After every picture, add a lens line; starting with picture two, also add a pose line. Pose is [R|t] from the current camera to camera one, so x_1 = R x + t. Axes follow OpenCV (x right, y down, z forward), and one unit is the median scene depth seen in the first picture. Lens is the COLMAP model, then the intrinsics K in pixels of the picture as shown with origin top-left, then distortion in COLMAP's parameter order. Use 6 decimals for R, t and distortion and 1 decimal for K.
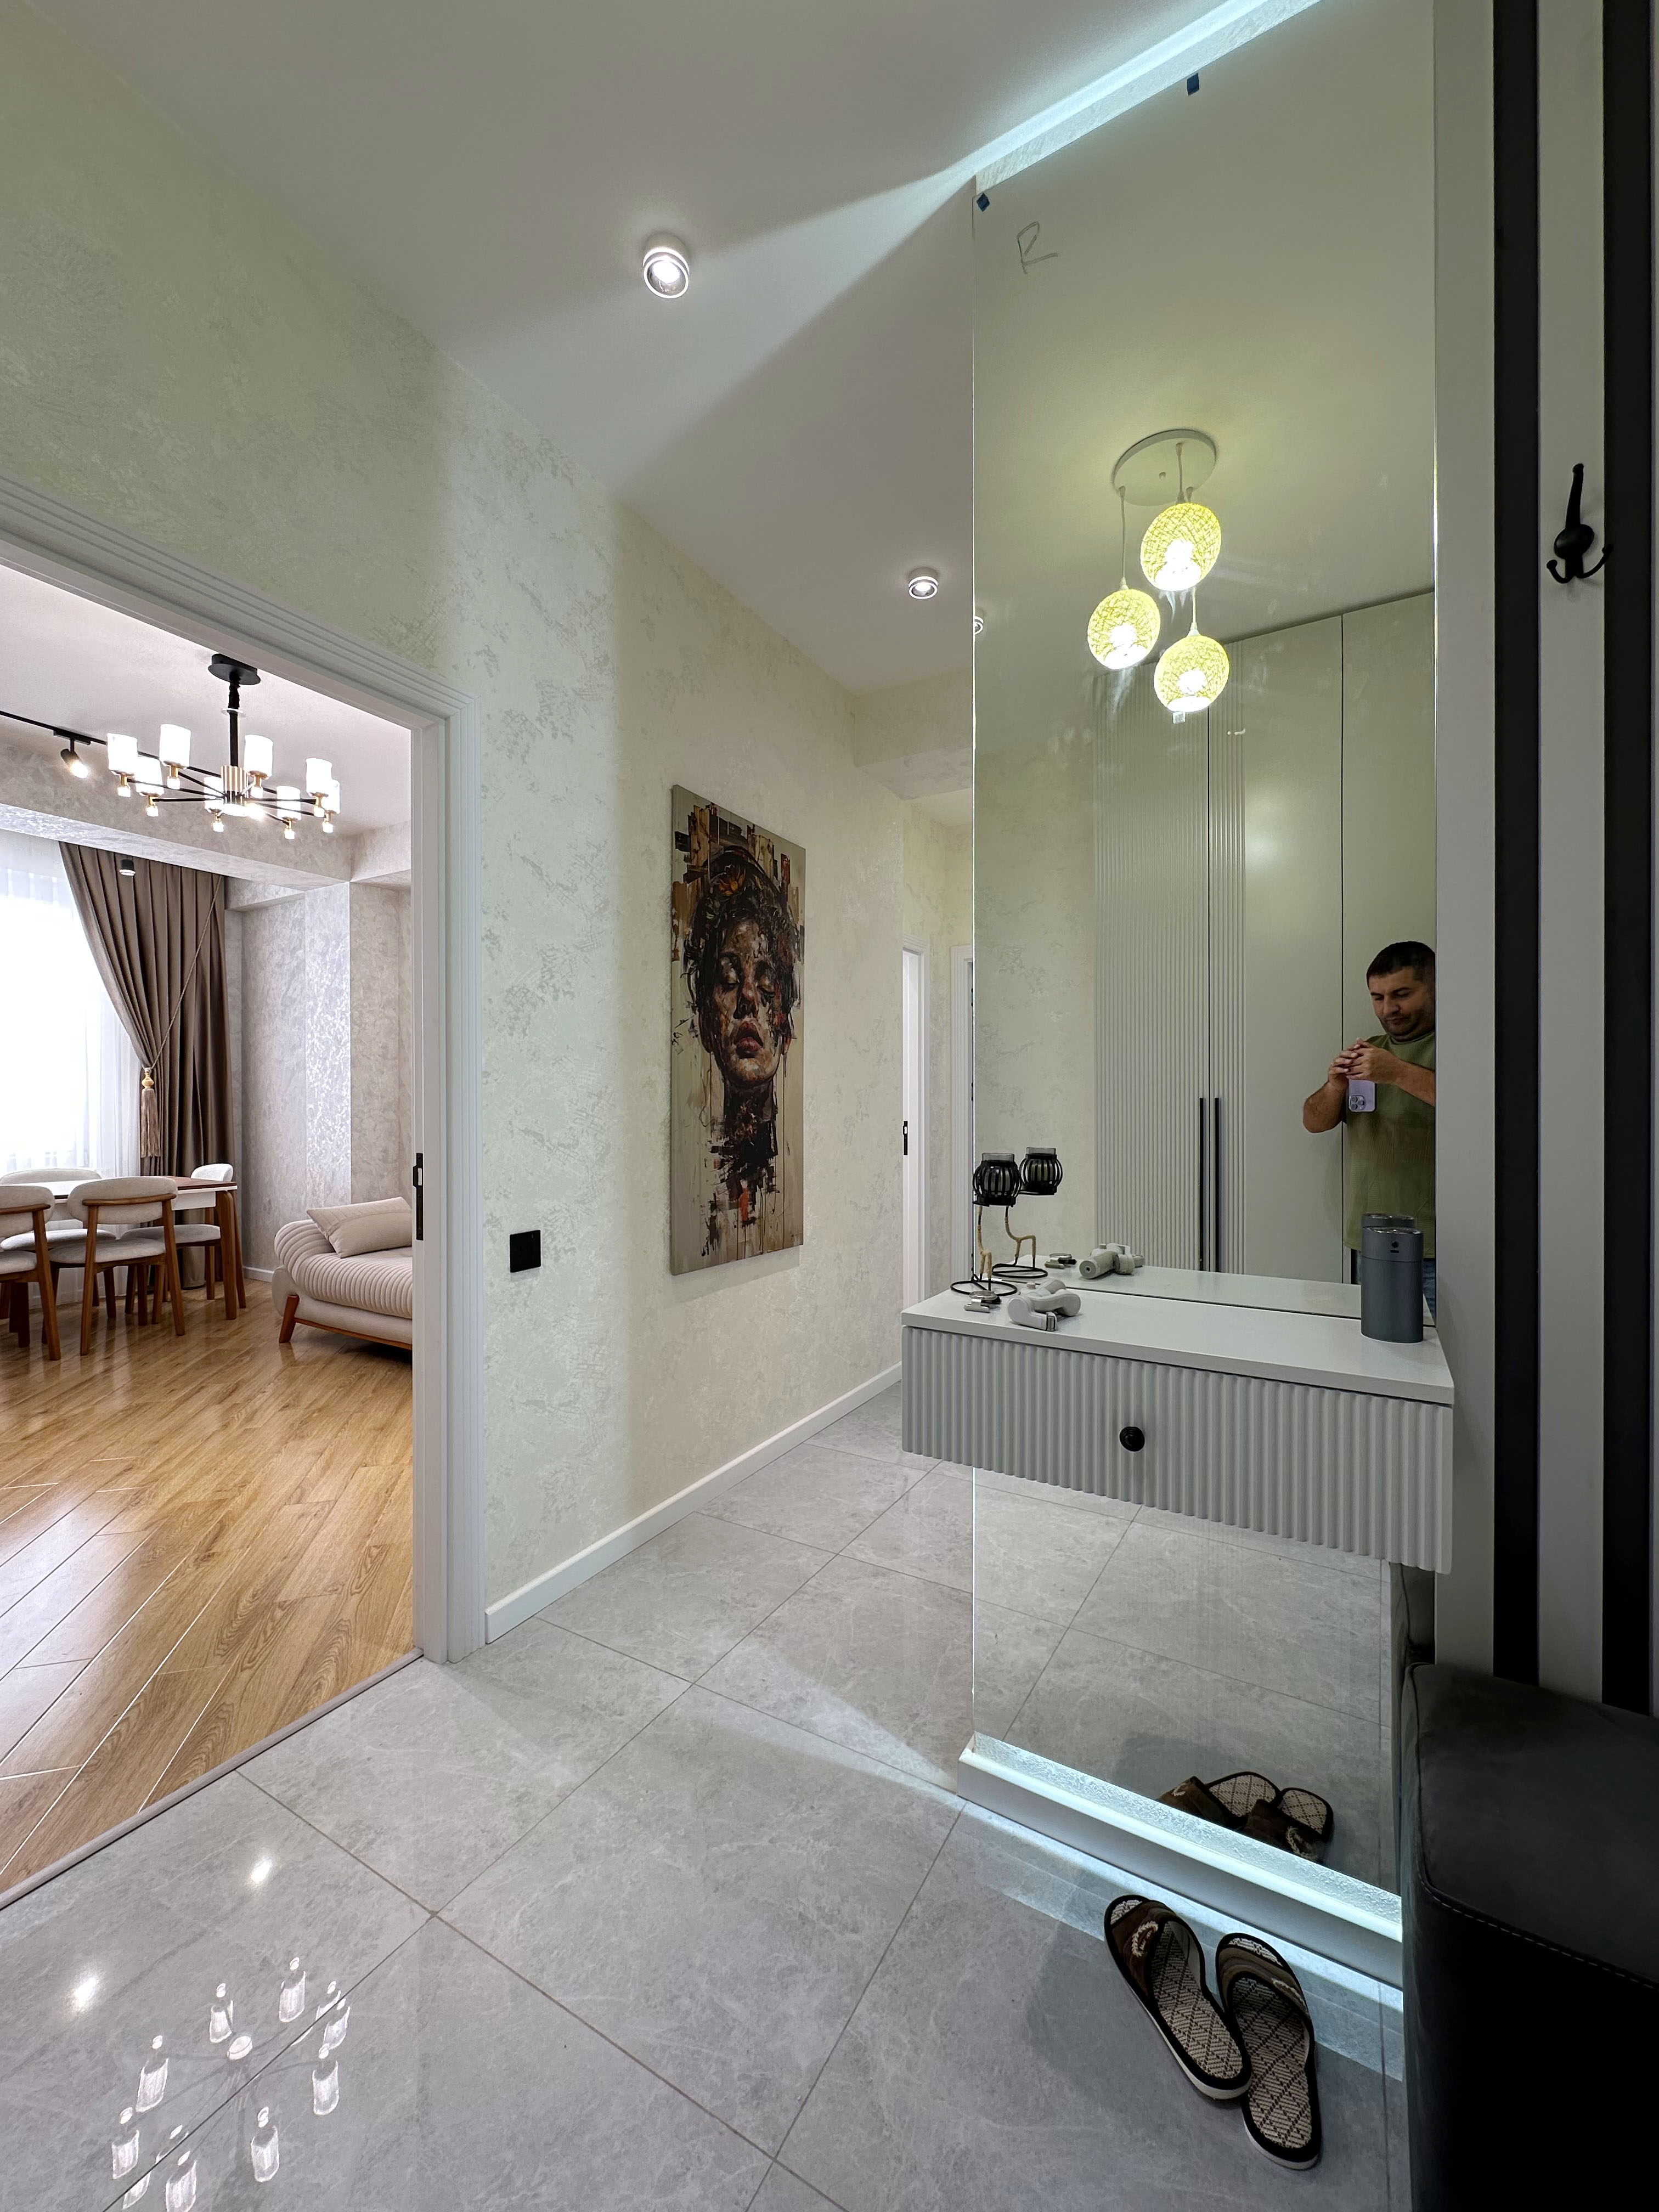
lens RADIAL K [[880.4, 0, 831.8], [0, 880.4, 1107.5], [0, 0, 1]] dist [-0.003199, 0.000327]
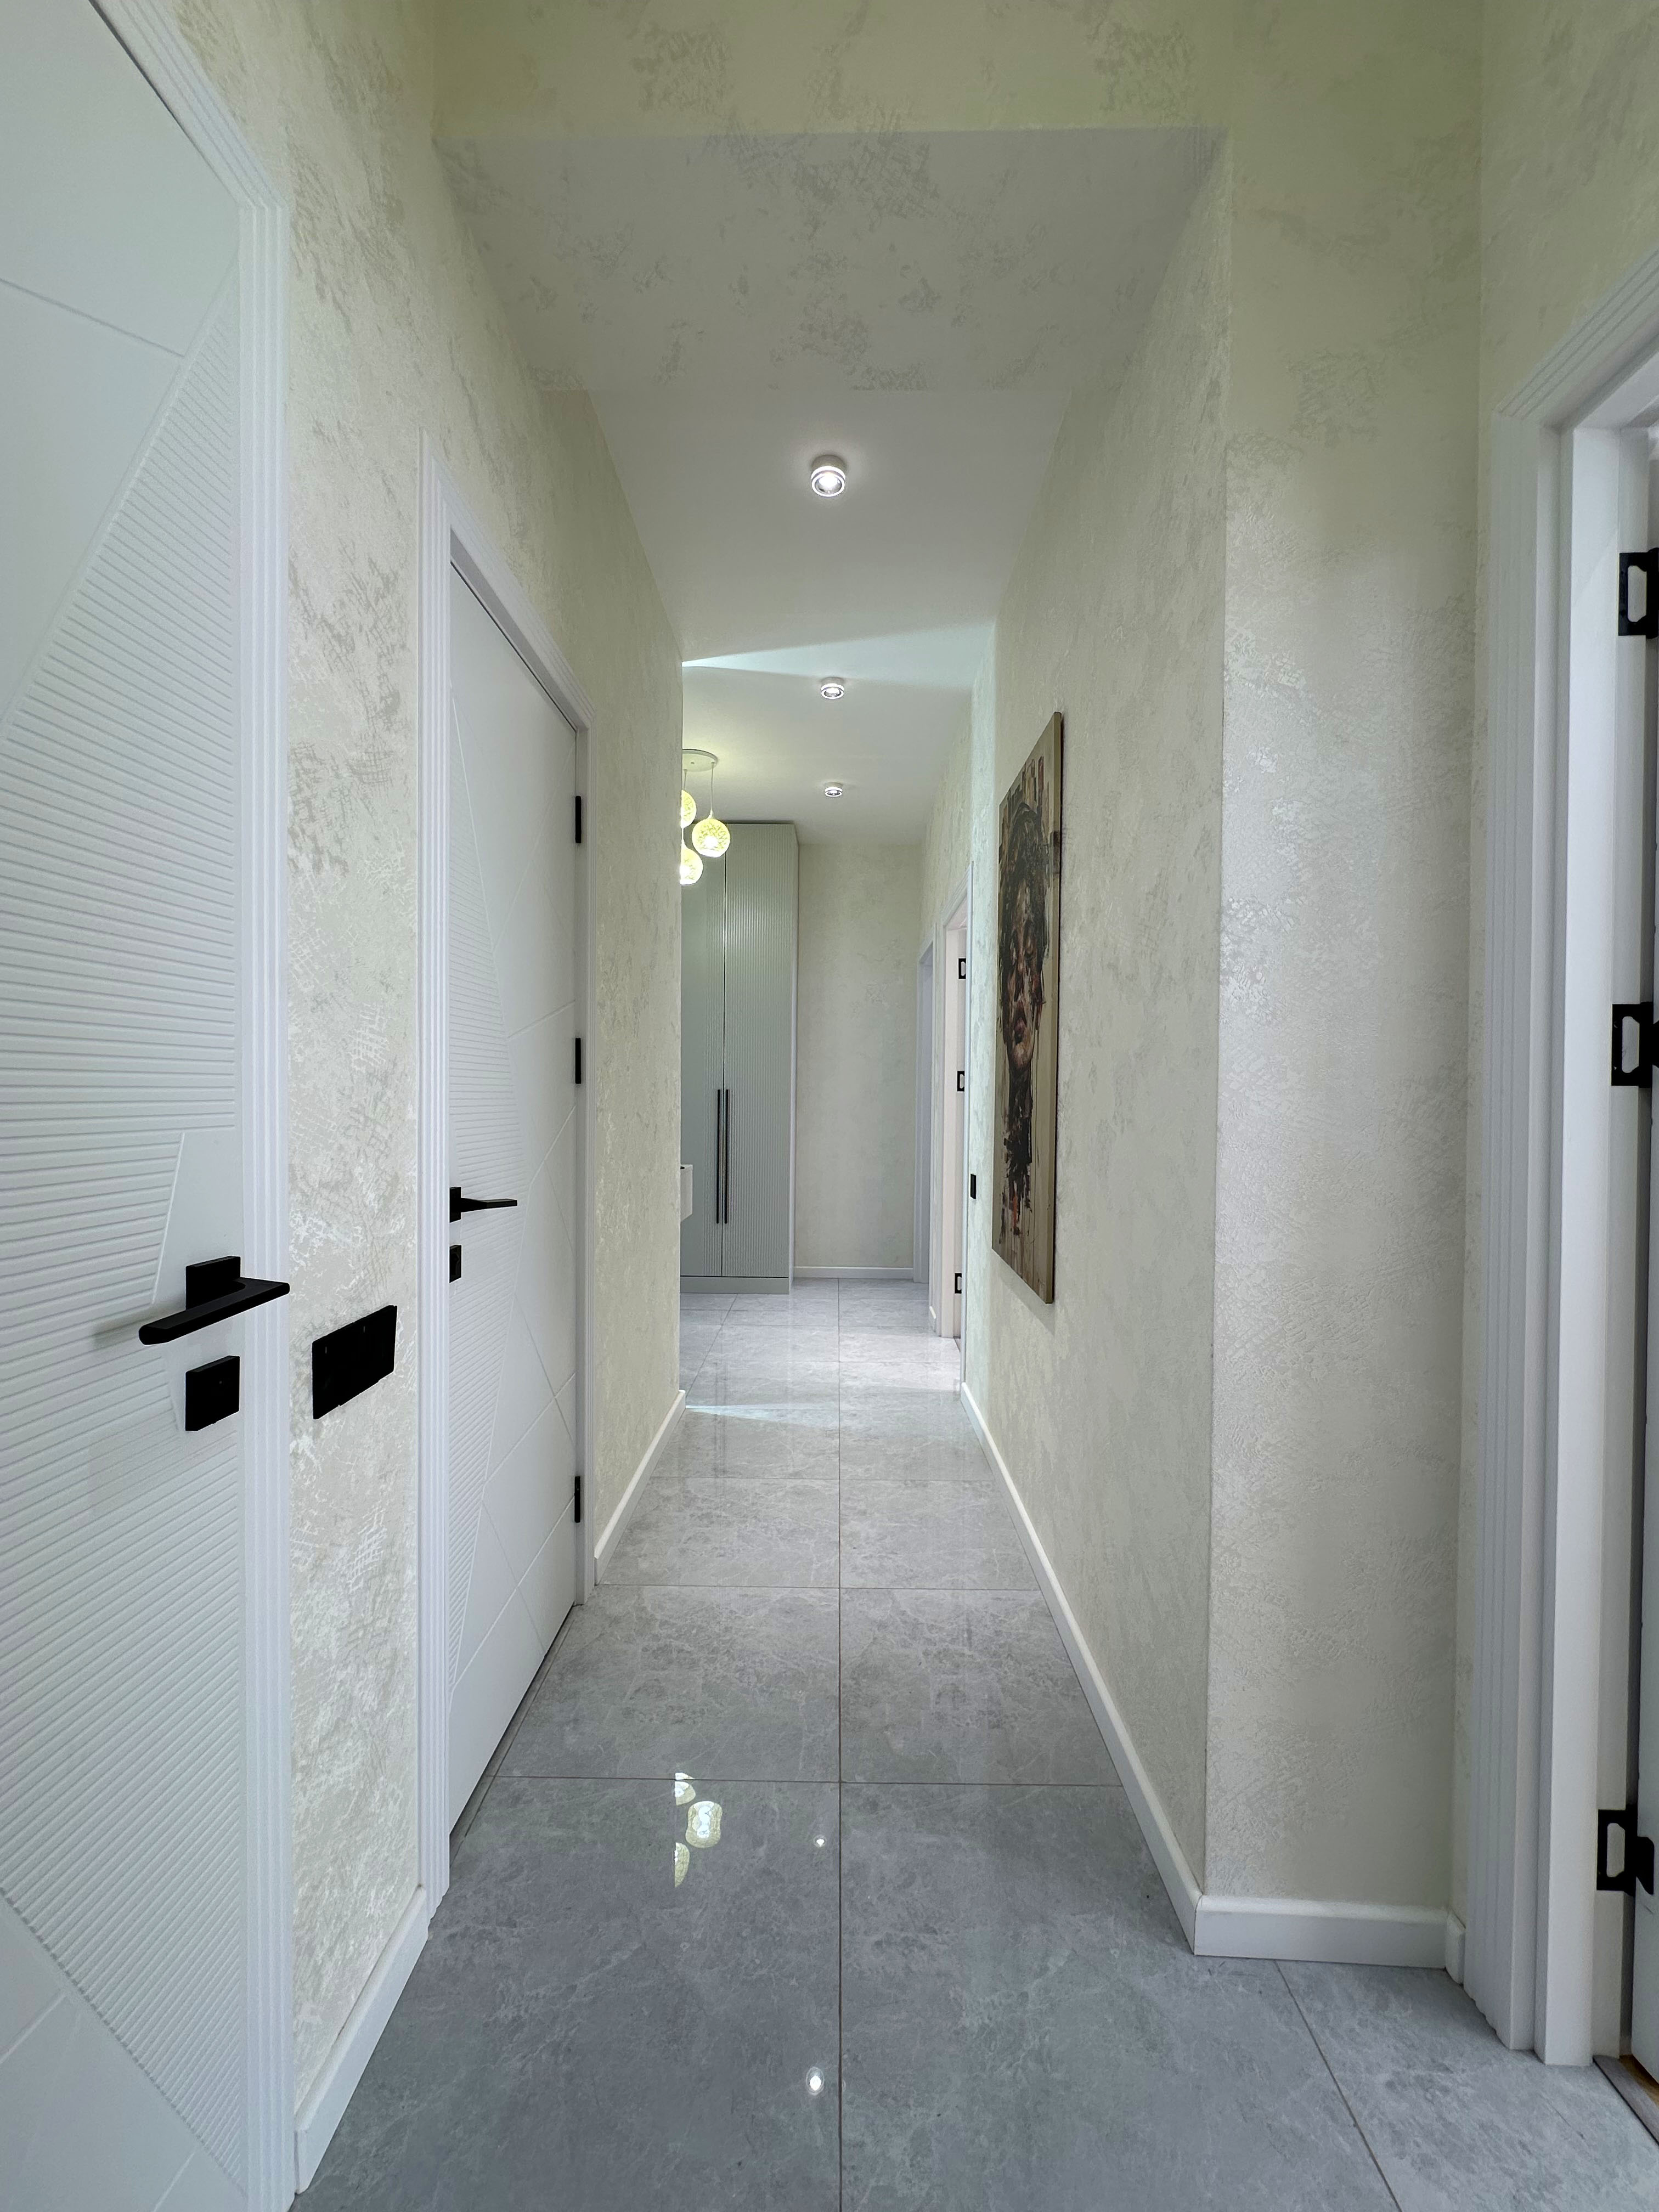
lens RADIAL K [[880.4, 0, 827.9], [0, 880.4, 1096.8], [0, 0, 1]] dist [-0.003199, 0.000327]
pose [[-0.871327, -0.003766, -0.490689, 0.374764], [-0.009287, 0.999918, 0.008816, -0.006507], [0.490616, 0.012239, -0.871290, 1.261098]]
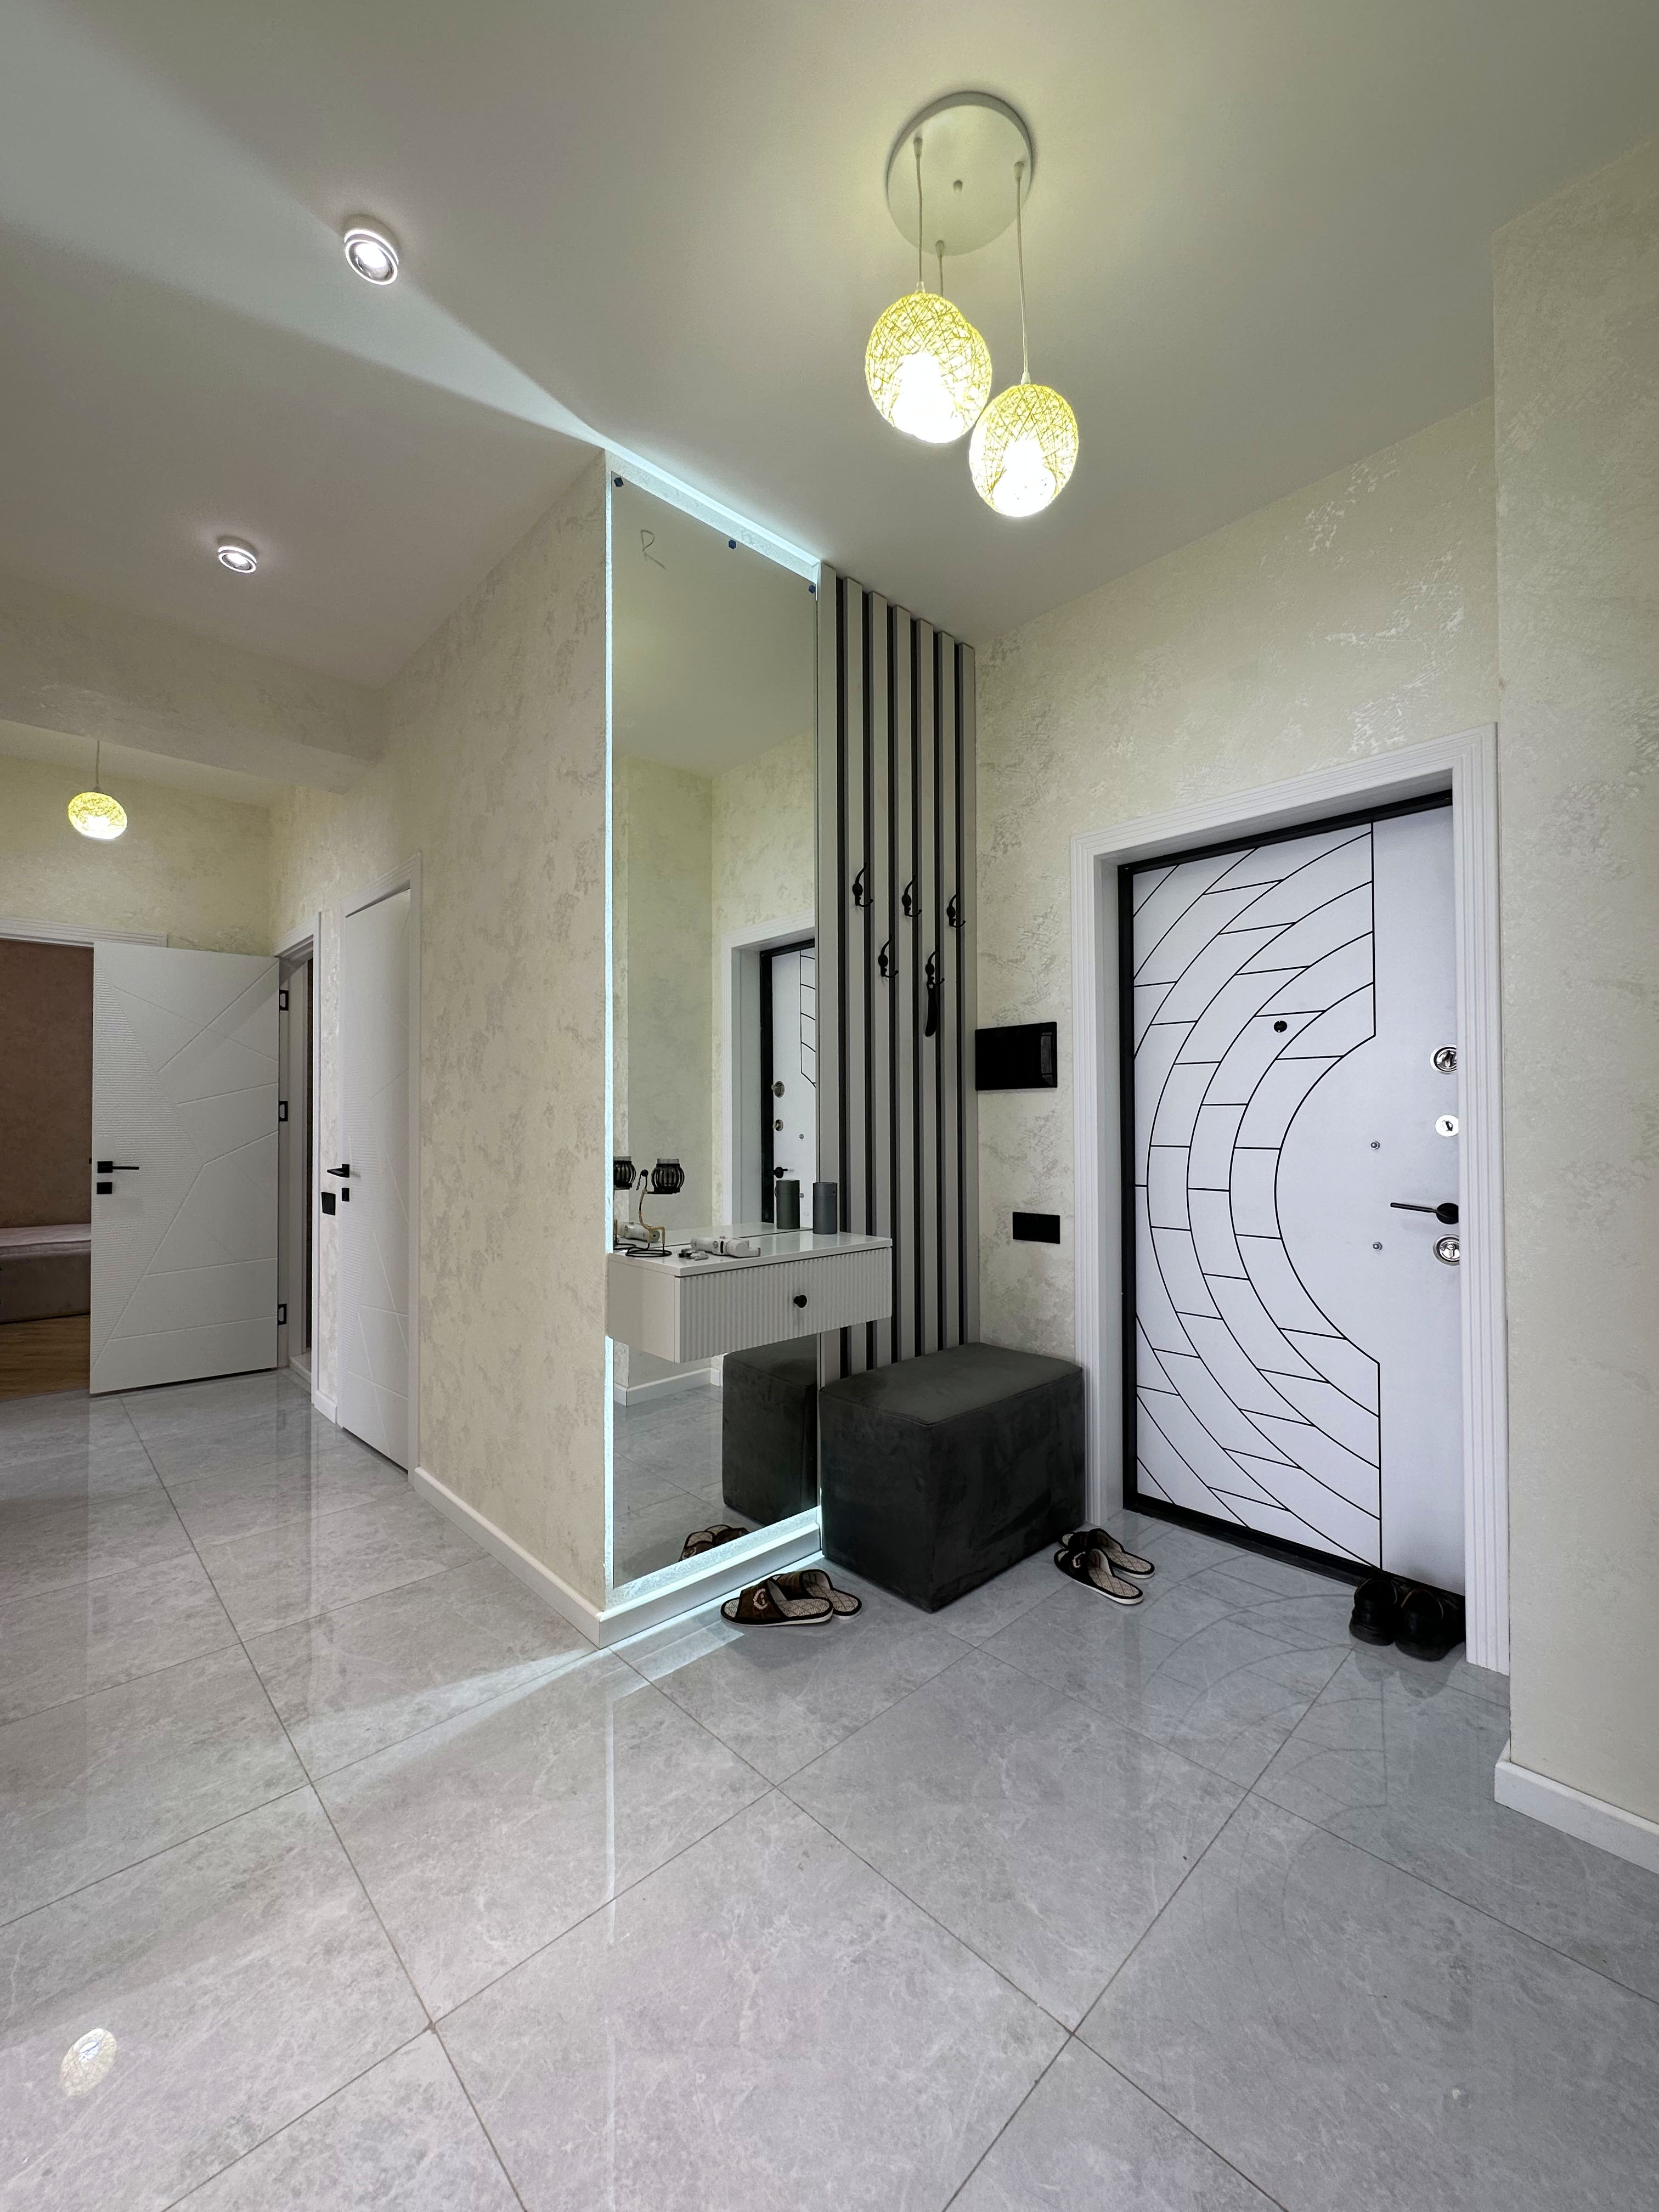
lens RADIAL K [[880.4, 0, 829.0], [0, 880.4, 1108.2], [0, 0, 1]] dist [-0.003199, 0.000327]
pose [[0.274640, 0.013509, 0.961452, -0.427410], [0.007282, 0.999843, -0.016129, -0.003010], [-0.961520, 0.011431, 0.274498, 0.121287]]
